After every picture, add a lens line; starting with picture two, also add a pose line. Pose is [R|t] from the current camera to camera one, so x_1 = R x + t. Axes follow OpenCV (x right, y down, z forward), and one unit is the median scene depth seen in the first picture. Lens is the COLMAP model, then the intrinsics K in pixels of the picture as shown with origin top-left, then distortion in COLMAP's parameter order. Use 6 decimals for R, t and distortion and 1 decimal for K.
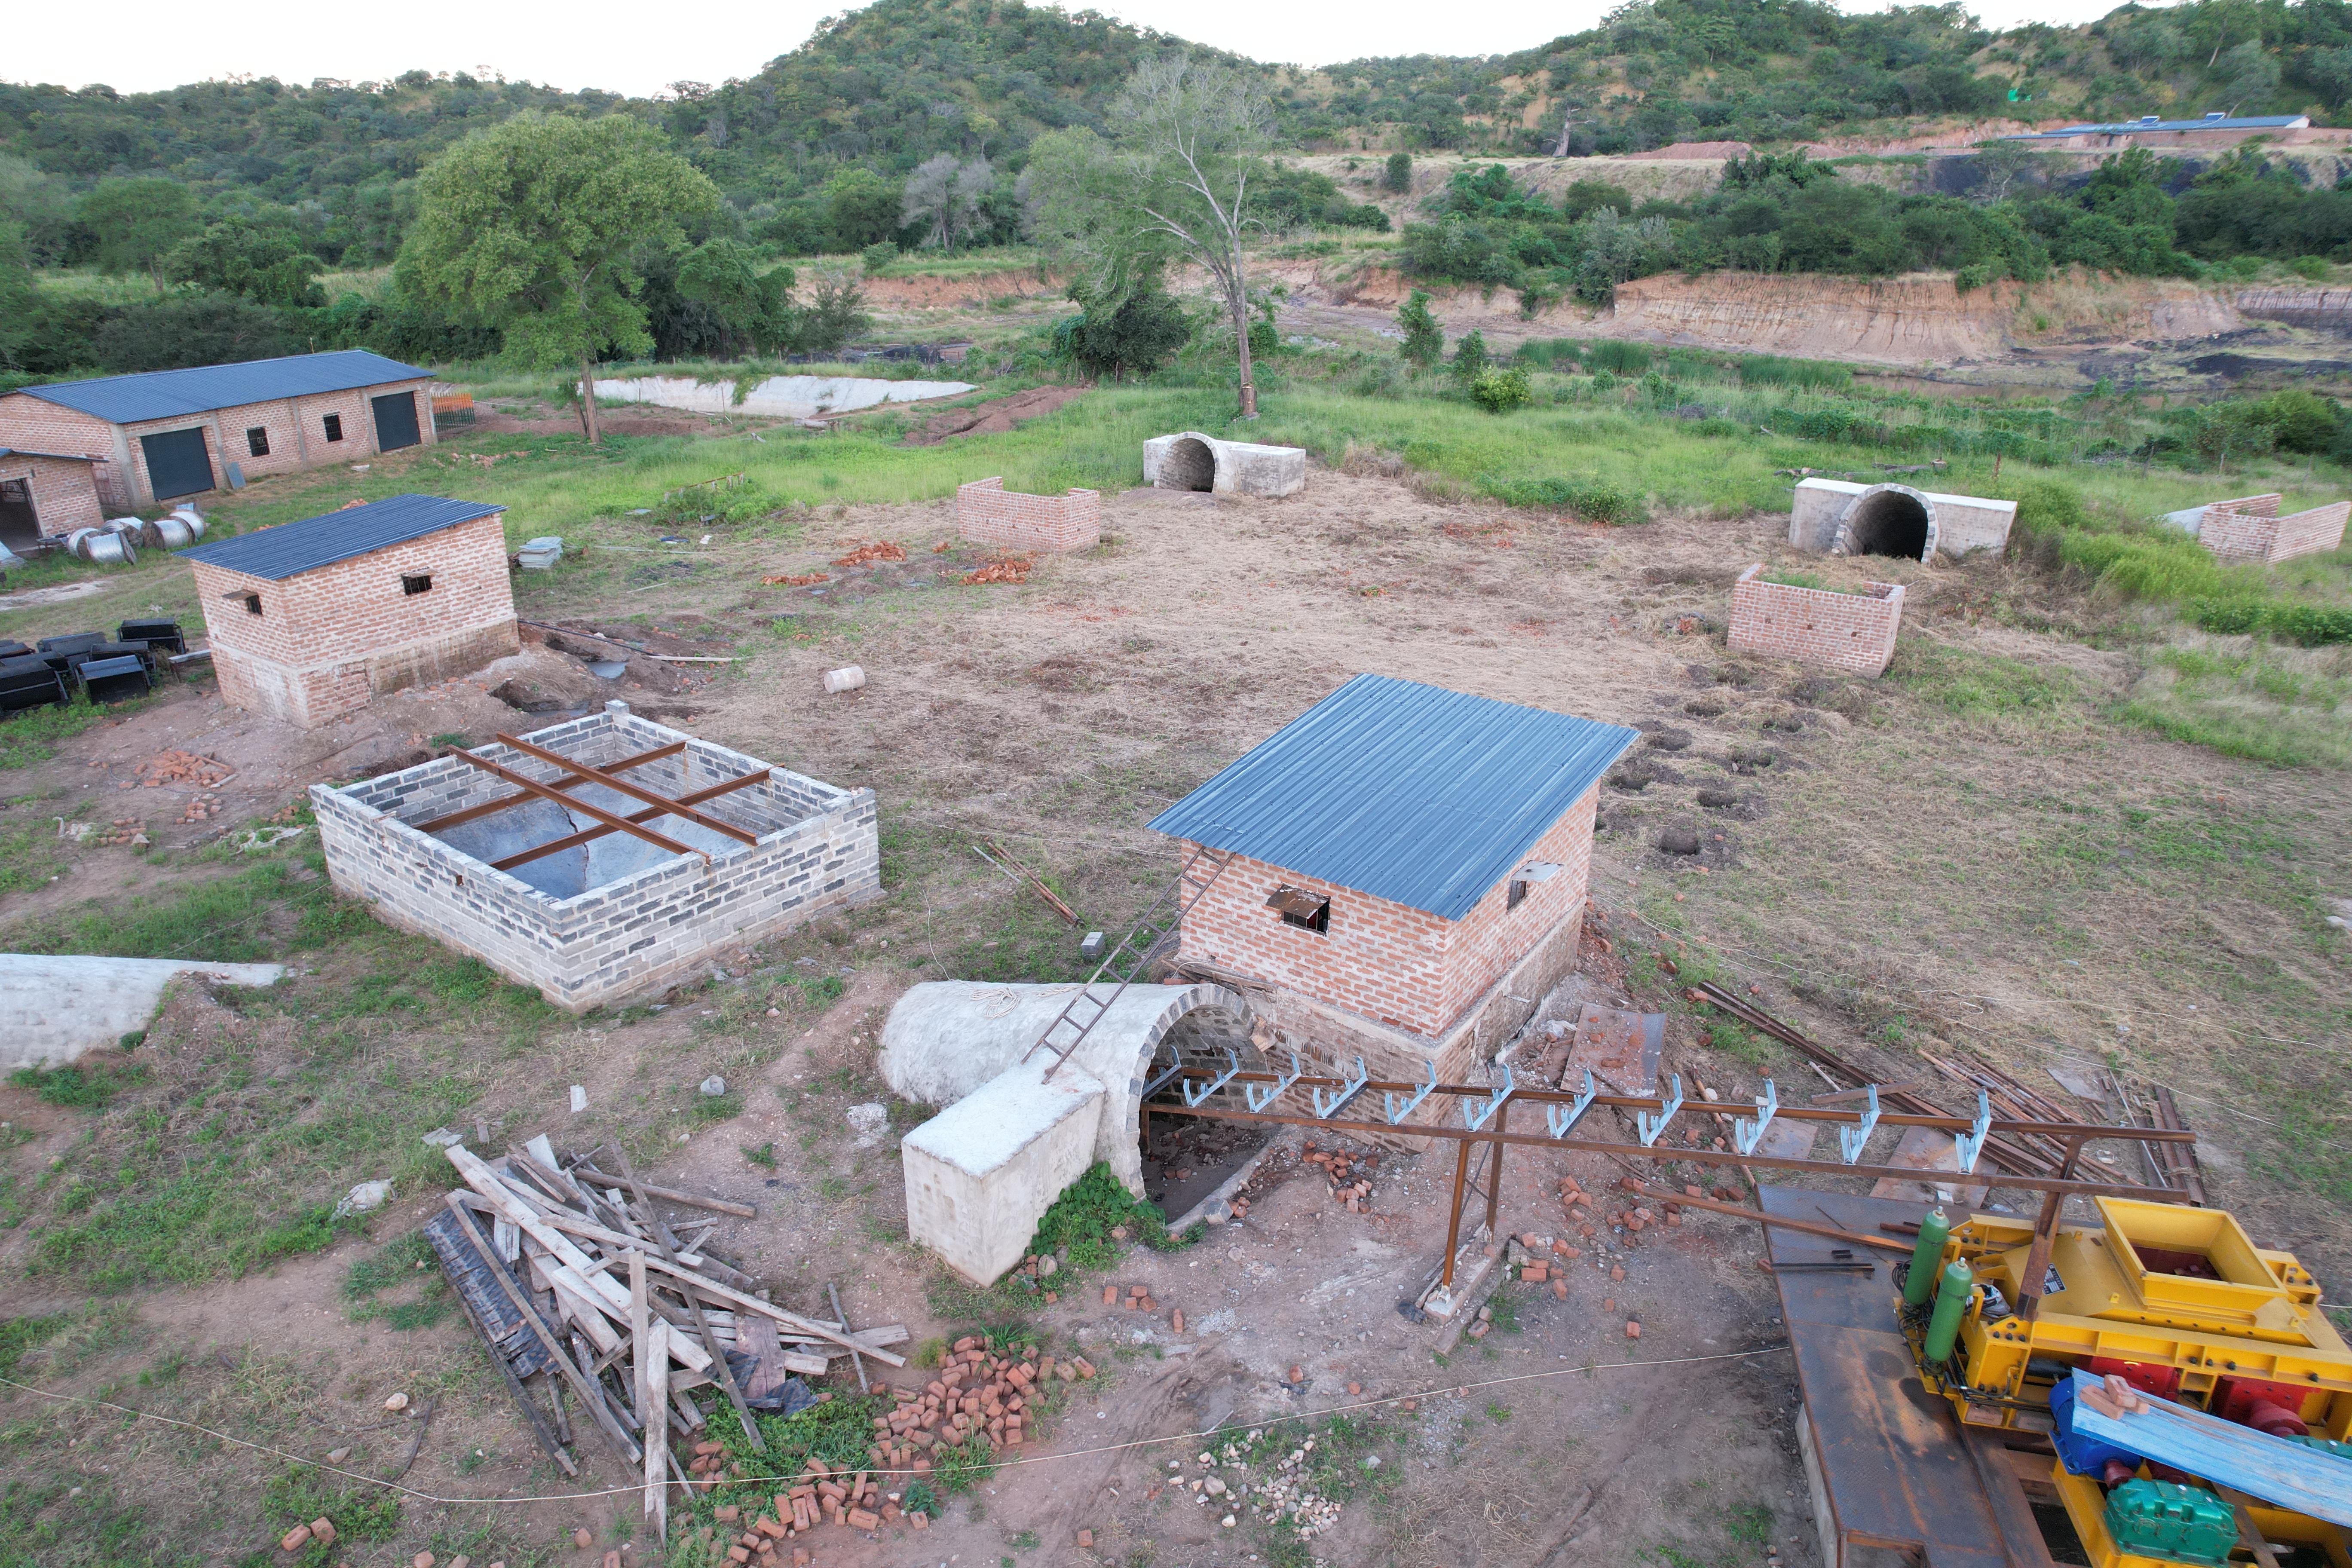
lens RADIAL K [[1544.3, 0, 1176.0], [0, 1544.3, 784.0], [0, 0, 1]] dist [-0.076747, 0.085411]
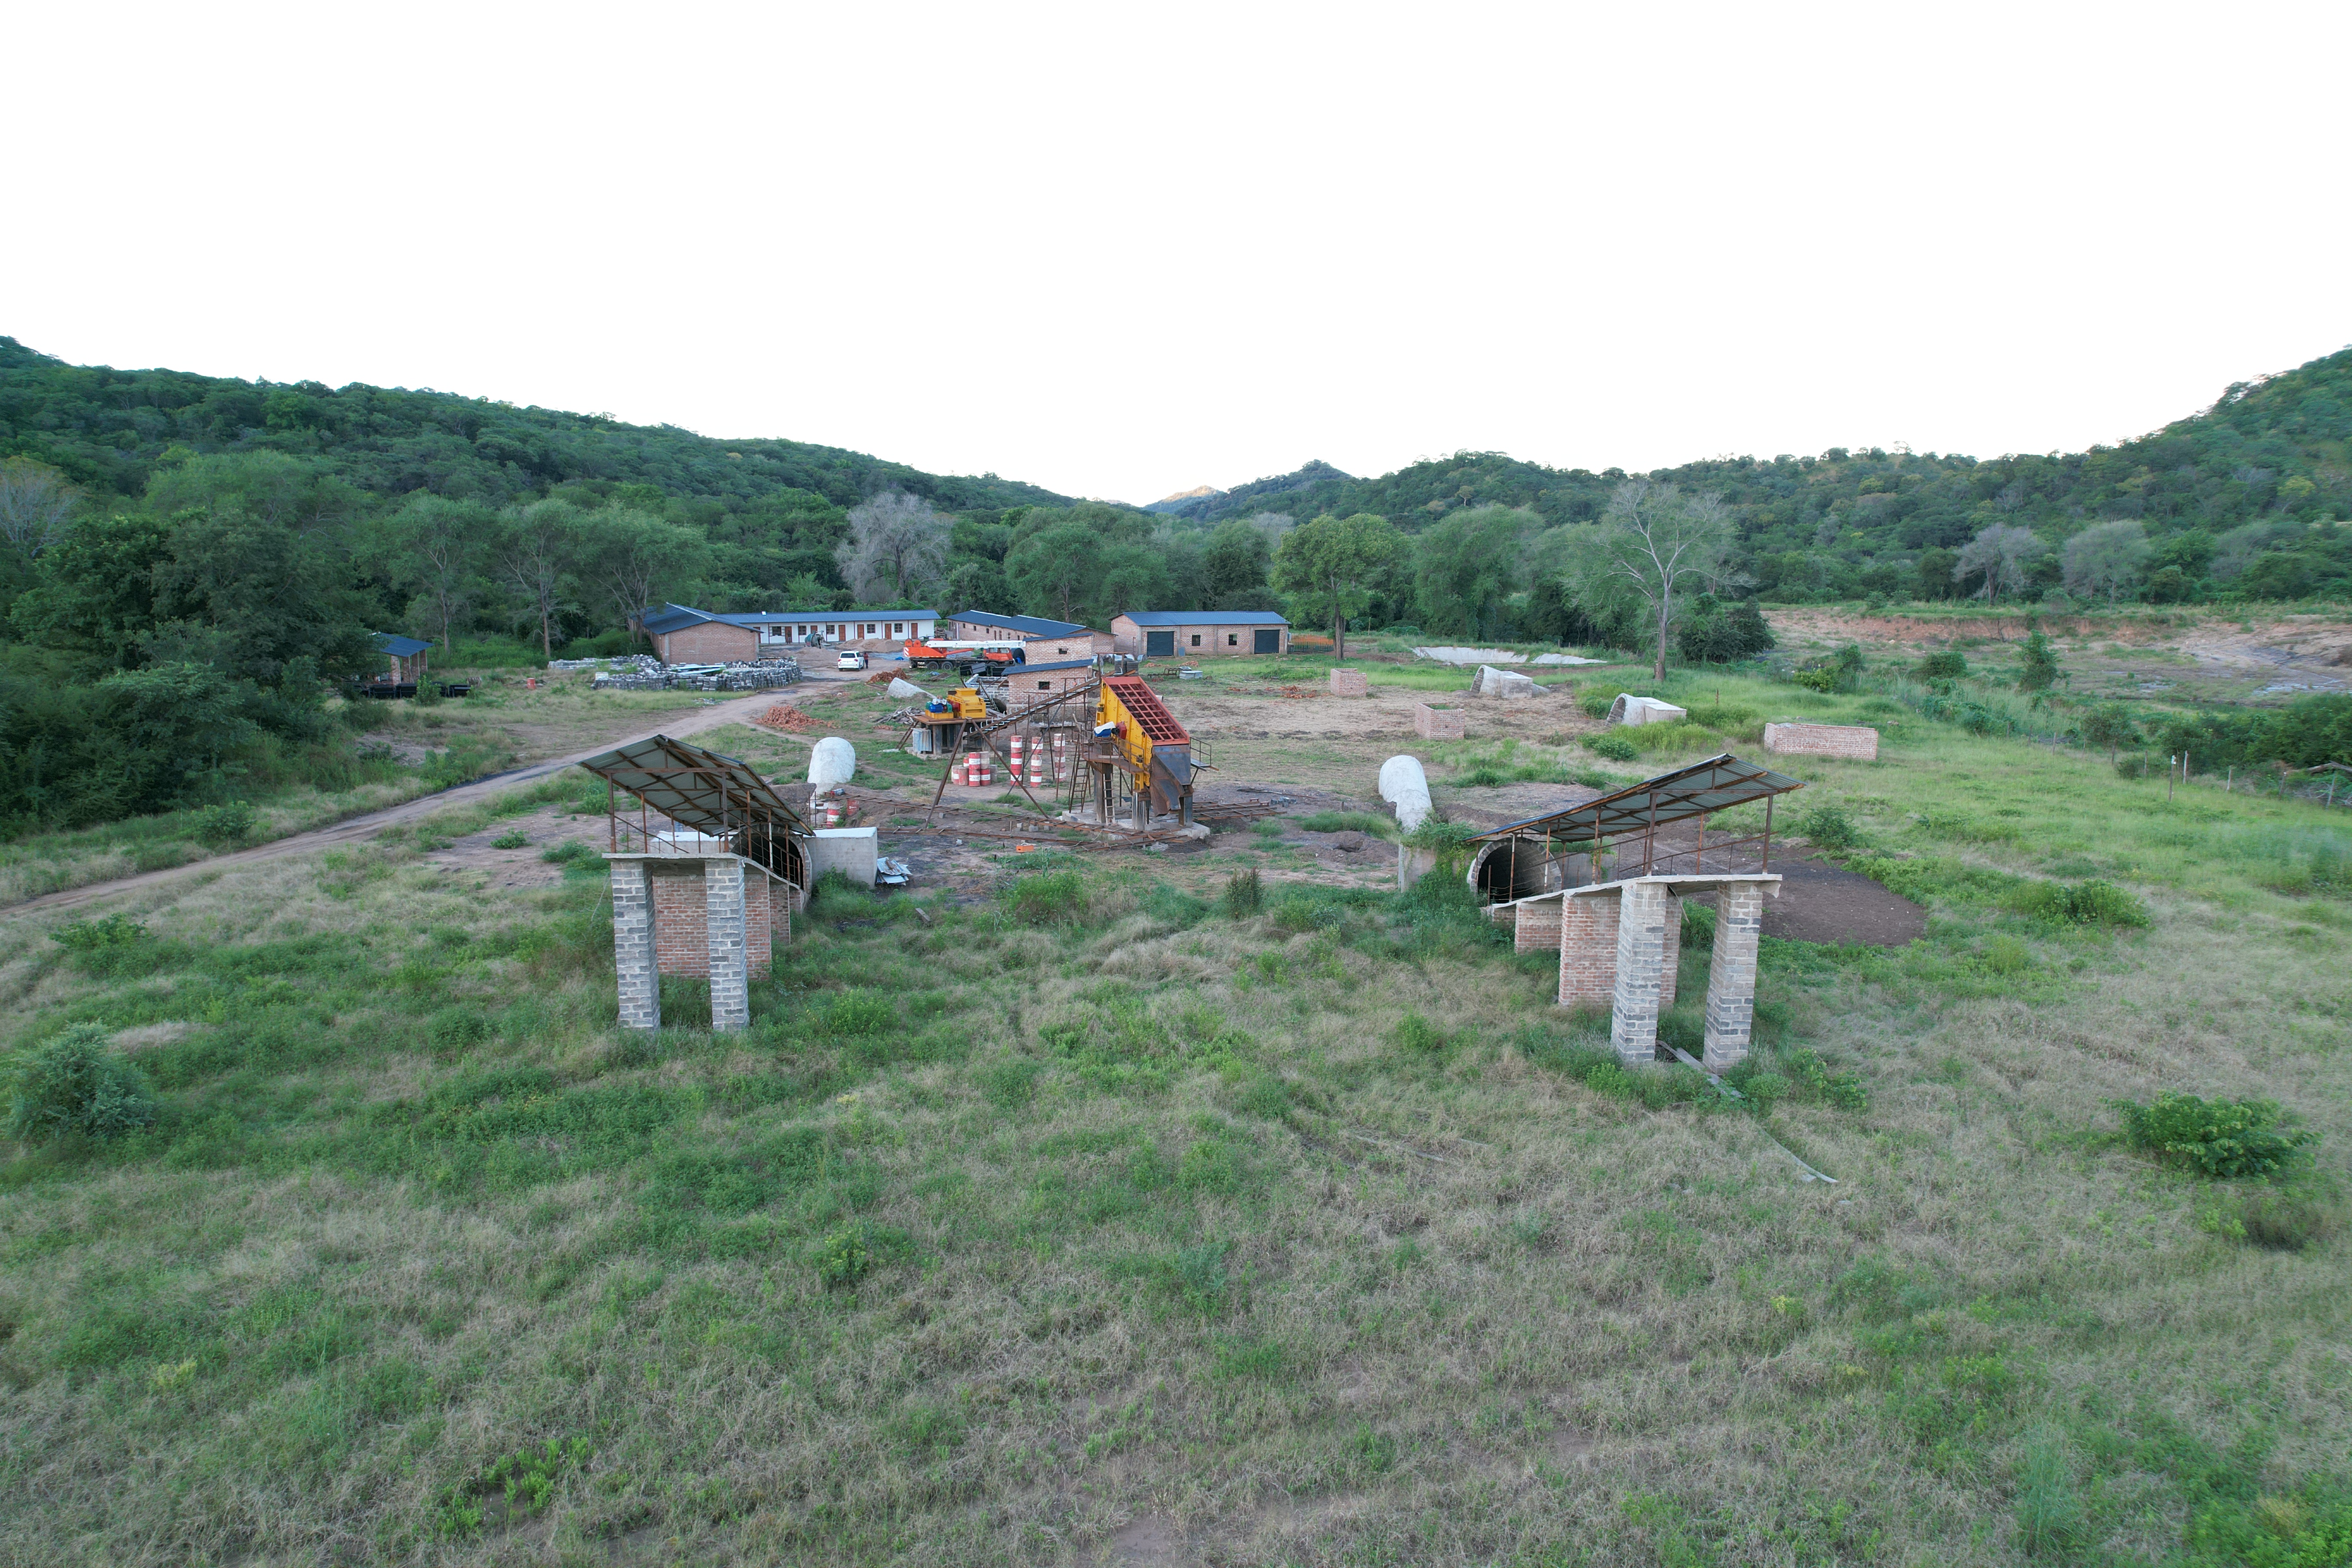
lens RADIAL K [[1544.3, 0, 1176.0], [0, 1544.3, 784.0], [0, 0, 1]] dist [-0.076747, 0.085411]
pose [[0.614253, 0.130096, -0.778312, 0.719897], [-0.292710, 0.953515, -0.071629, 0.099096], [0.732813, 0.271818, 0.623779, -0.280082]]
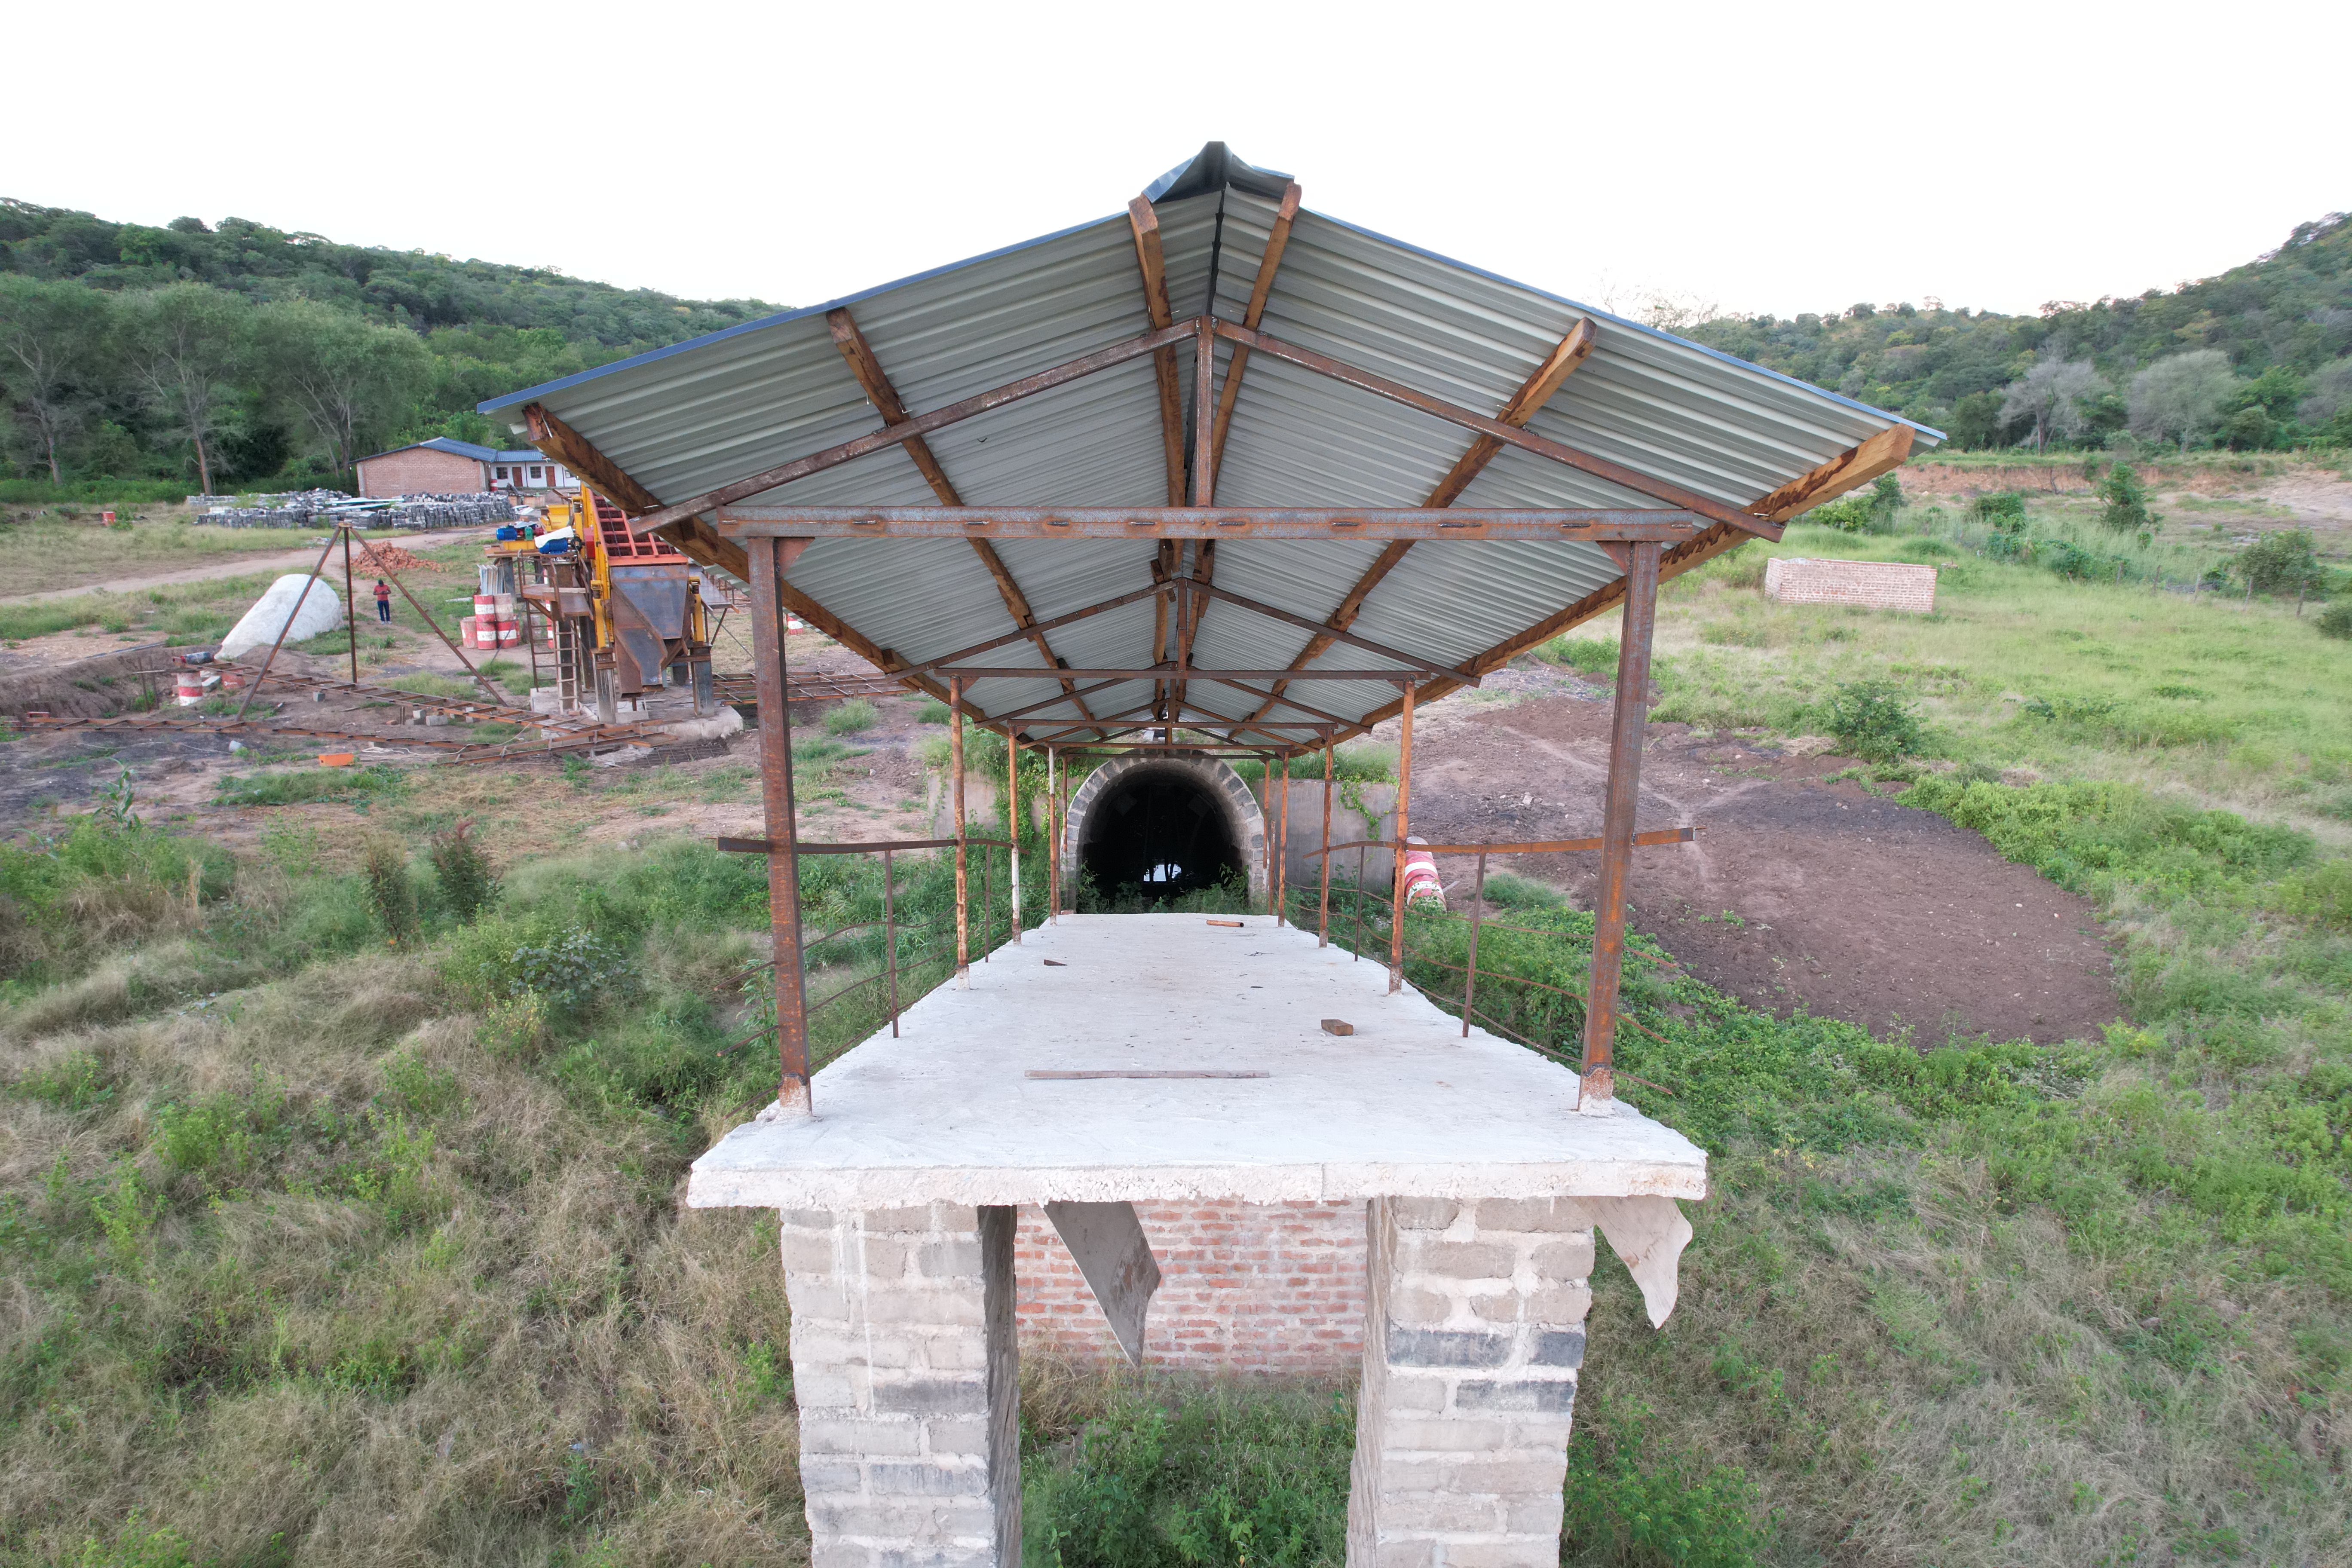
lens RADIAL K [[1544.3, 0, 1176.0], [0, 1544.3, 784.0], [0, 0, 1]] dist [-0.076747, 0.085411]
pose [[0.609518, 0.191344, -0.769335, 0.594095], [-0.293170, 0.956045, 0.005513, 0.058323], [0.736573, 0.222185, 0.638822, -0.059664]]
